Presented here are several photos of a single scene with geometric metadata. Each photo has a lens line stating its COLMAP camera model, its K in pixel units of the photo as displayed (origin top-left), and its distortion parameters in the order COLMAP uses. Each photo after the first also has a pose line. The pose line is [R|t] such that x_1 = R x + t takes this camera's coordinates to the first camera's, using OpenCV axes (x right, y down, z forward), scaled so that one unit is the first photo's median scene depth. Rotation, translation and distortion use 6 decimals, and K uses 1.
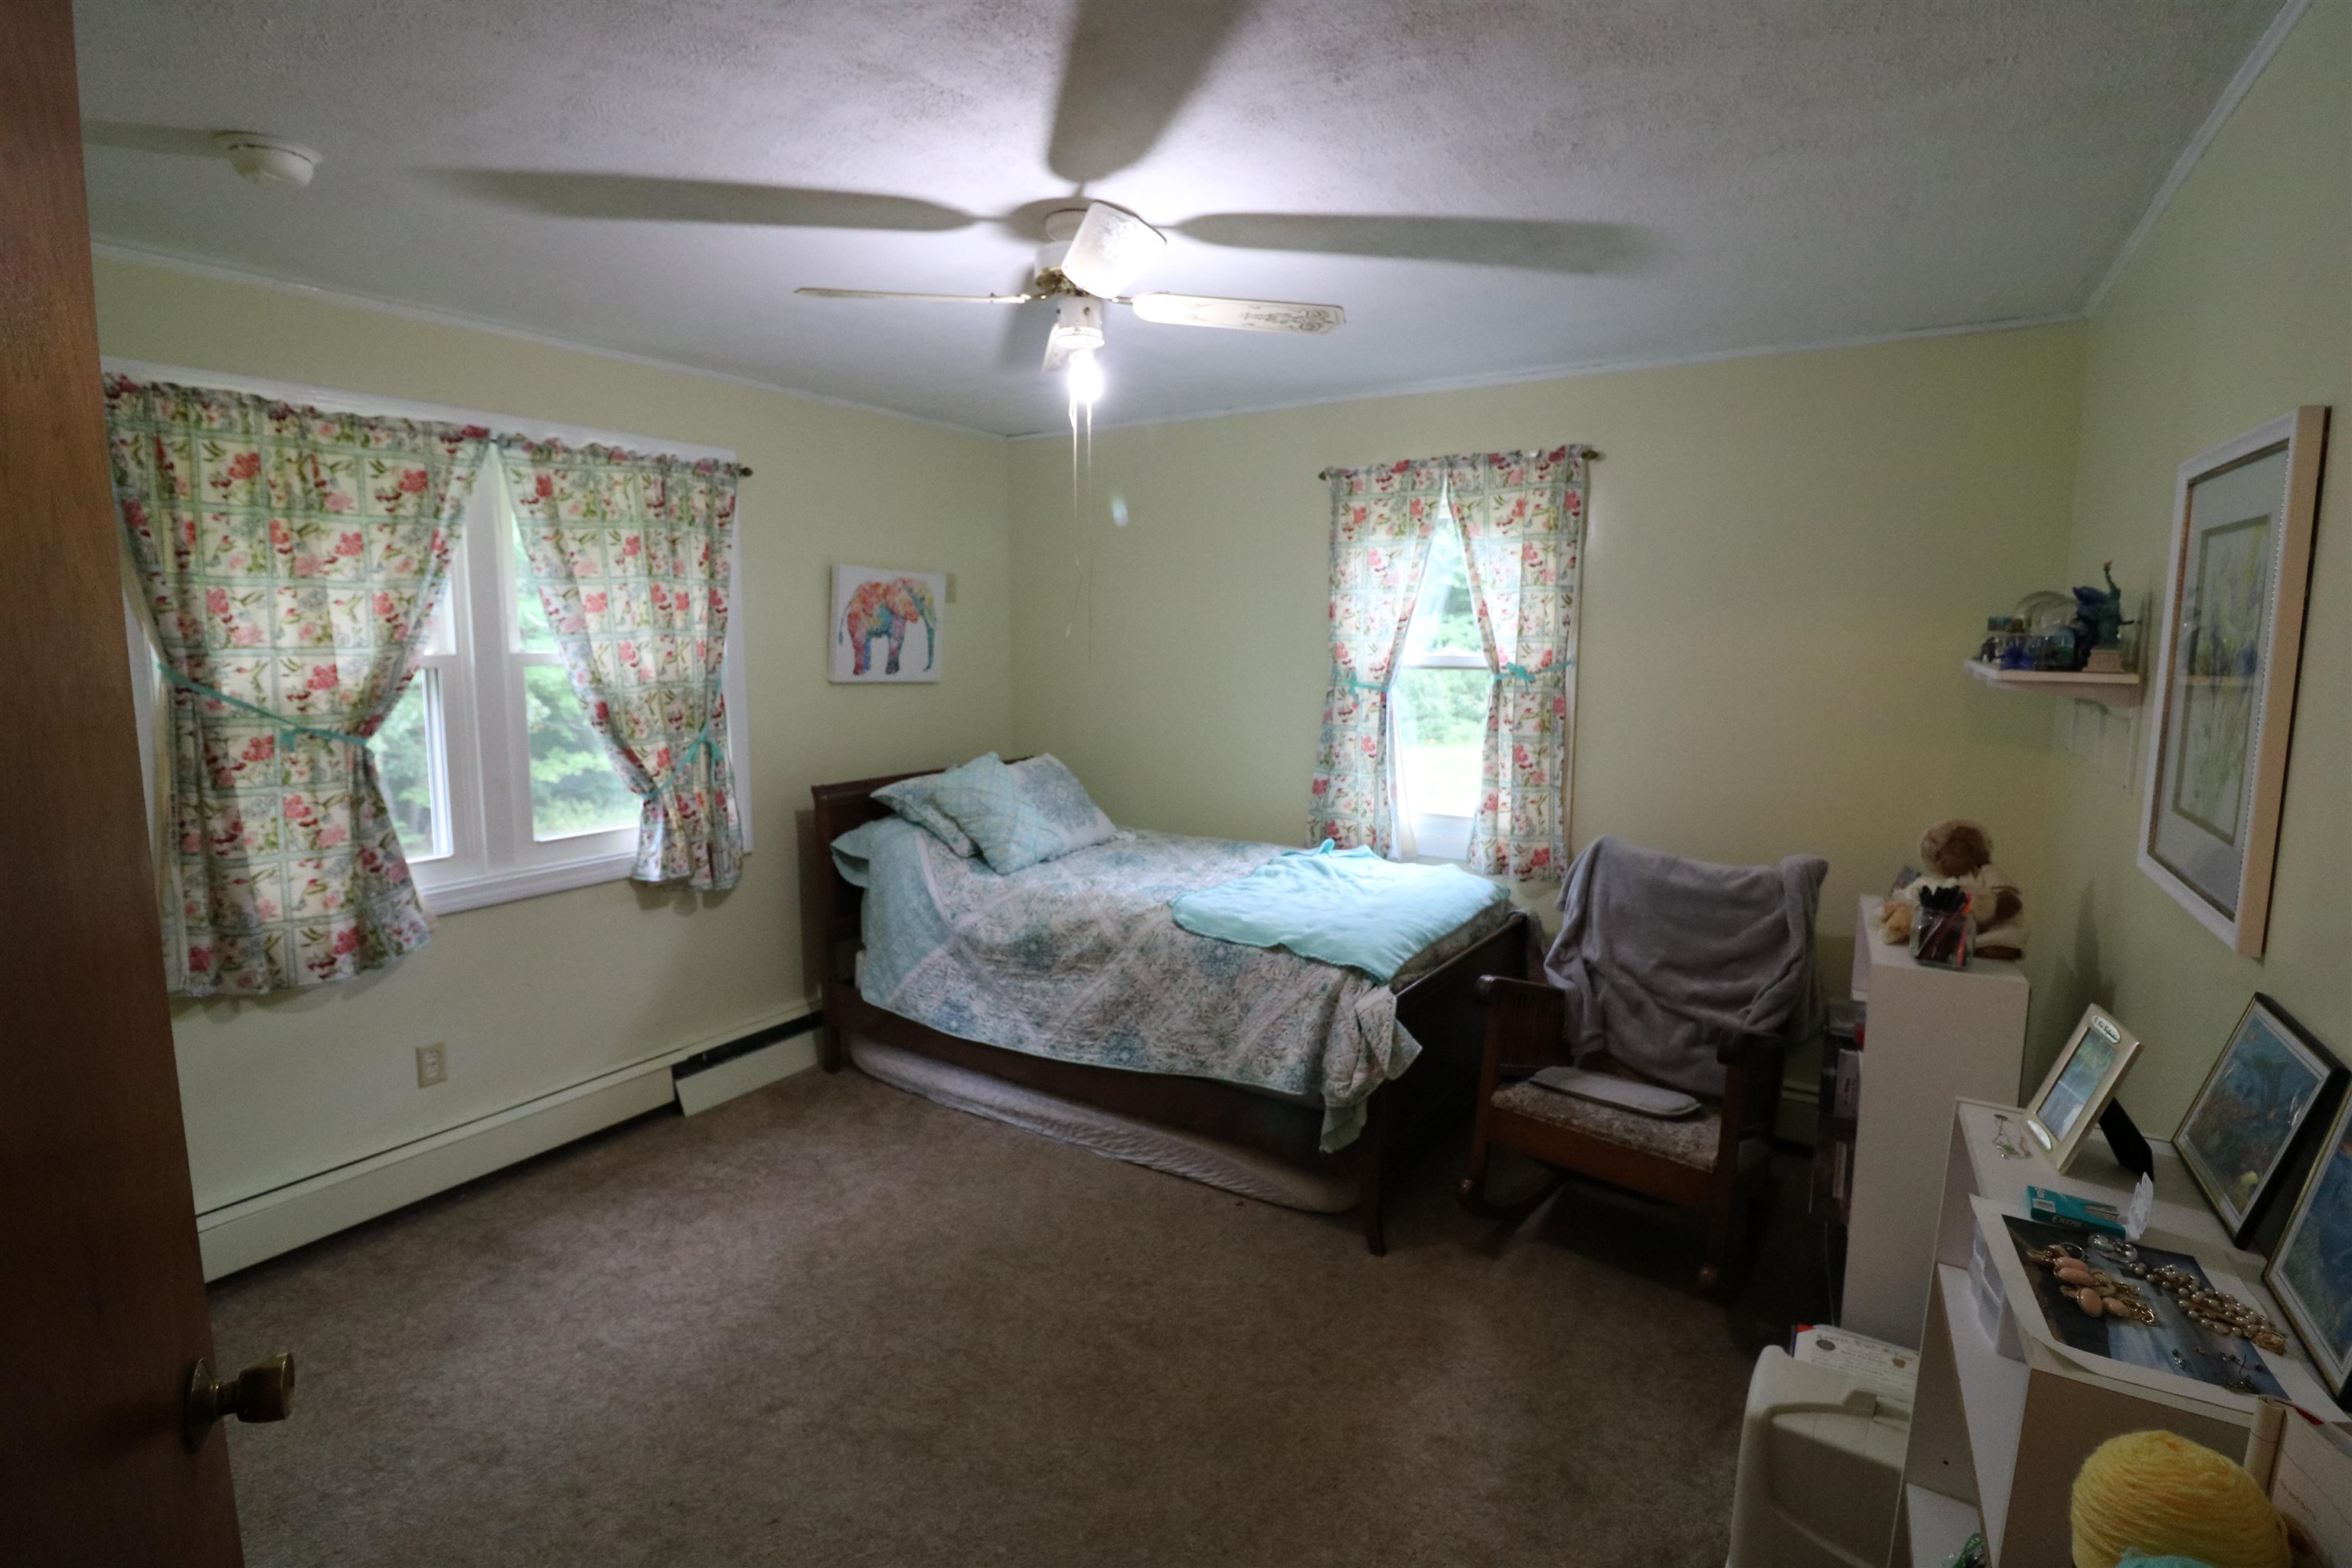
lens RADIAL K [[1088.9, 0, 1180.9], [0, 1088.9, 755.9], [0, 0, 1]] dist [0.001241, -0.014980]
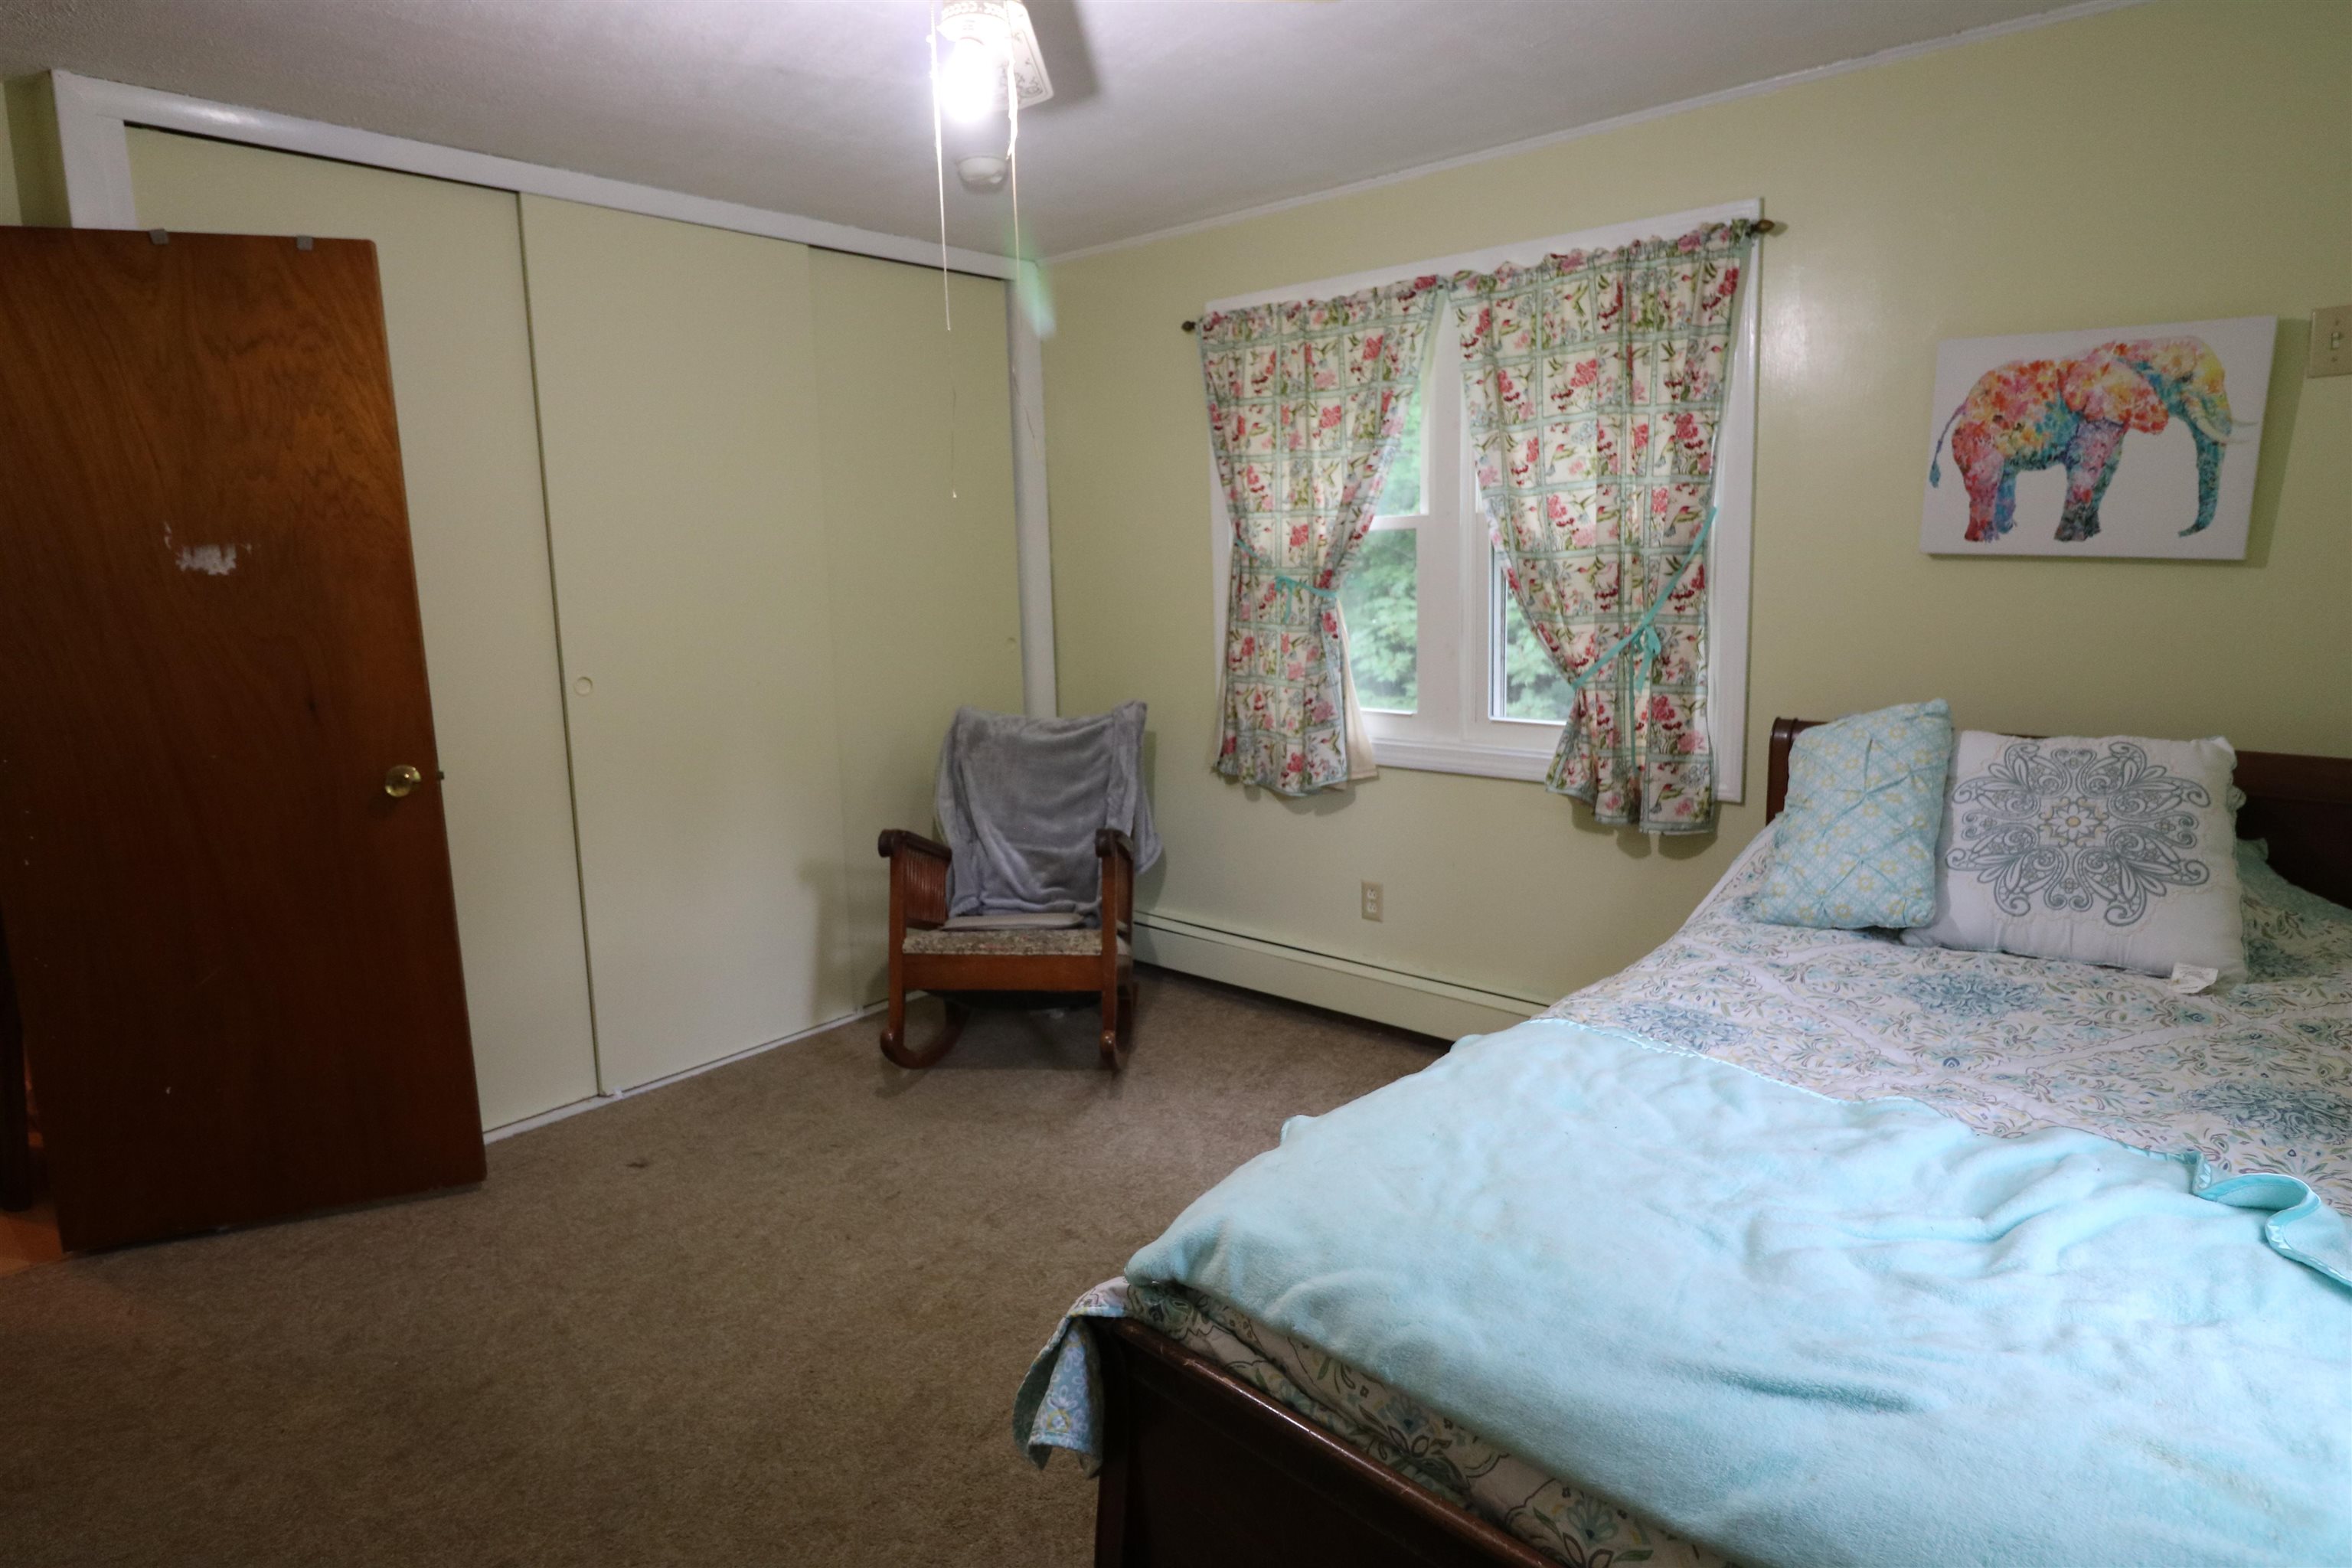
lens RADIAL K [[1307.6, 0, 1177.0], [0, 1307.6, 749.1], [0, 0, 1]] dist [-0.003136, -0.001097]
pose [[-0.160819, 0.148624, -0.975730, 0.545362], [-0.092052, 0.982030, 0.164756, -0.055558], [0.982682, 0.116314, -0.144248, 0.922509]]
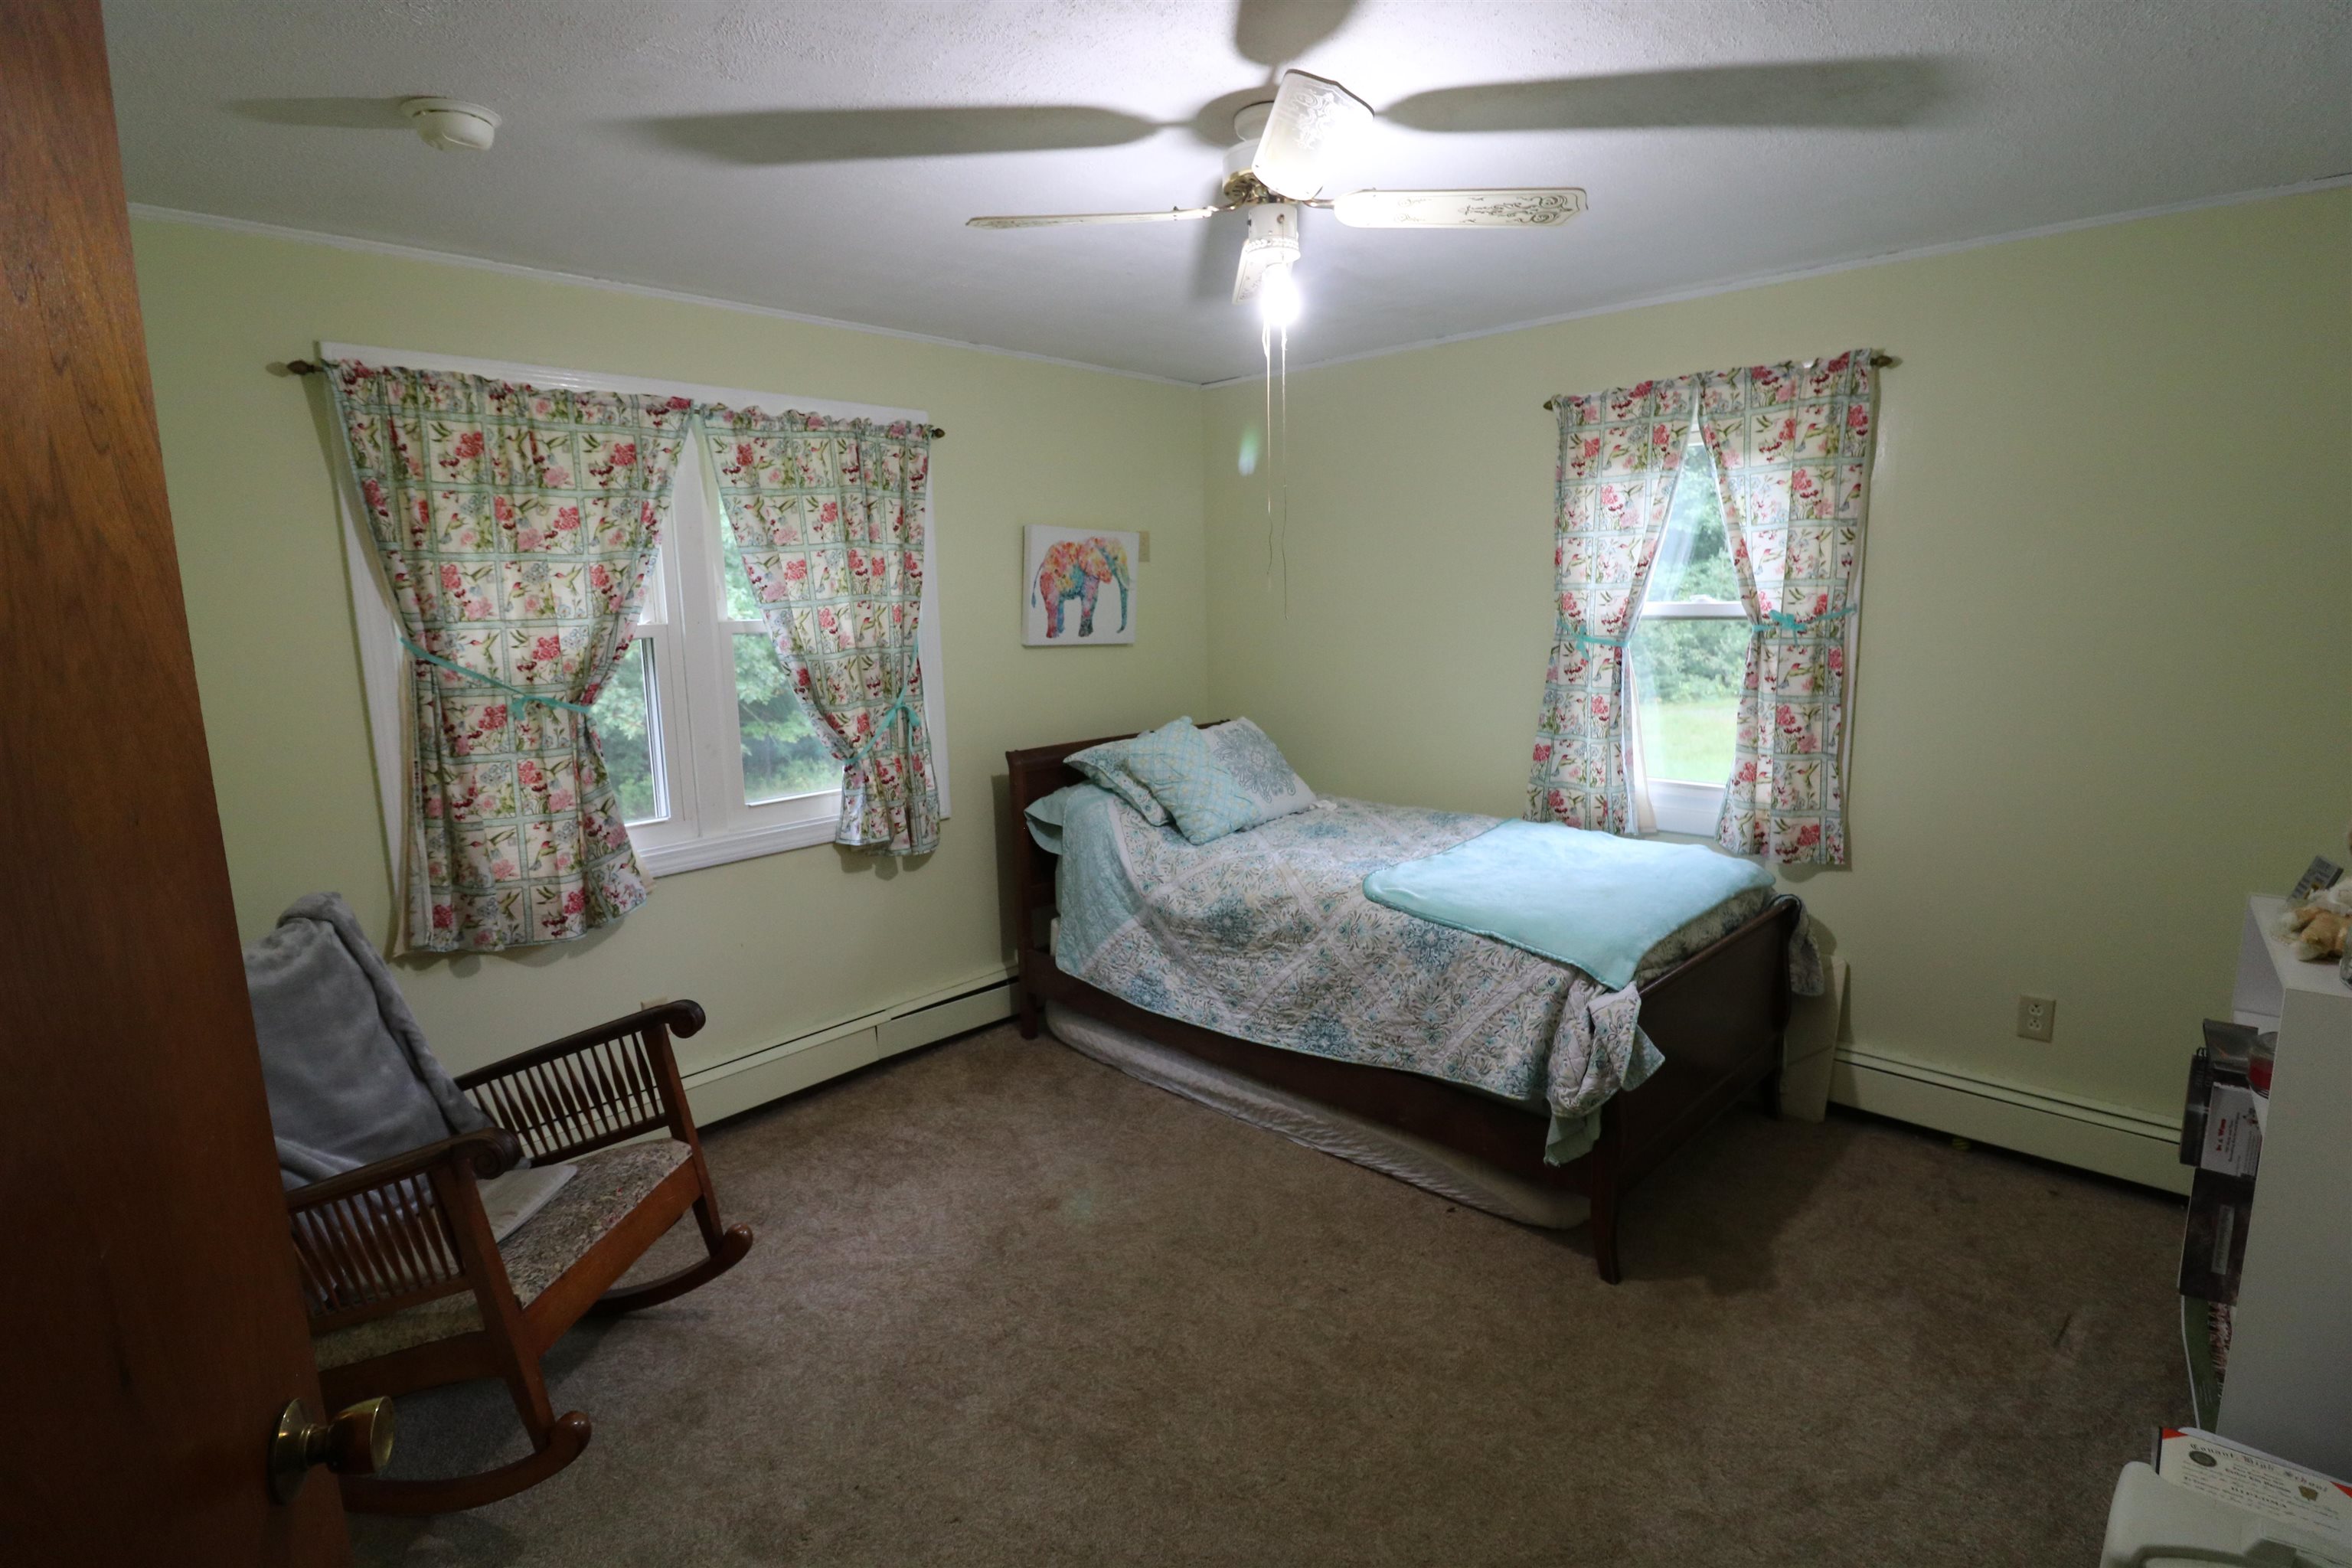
lens RADIAL K [[1088.9, 0, 1180.9], [0, 1088.9, 755.9], [0, 0, 1]] dist [0.001241, -0.014980]
pose [[0.983097, 0.002759, -0.183067, -0.002503], [0.003919, 0.999340, 0.036107, -0.003927], [0.183046, -0.036214, 0.982437, 0.070069]]
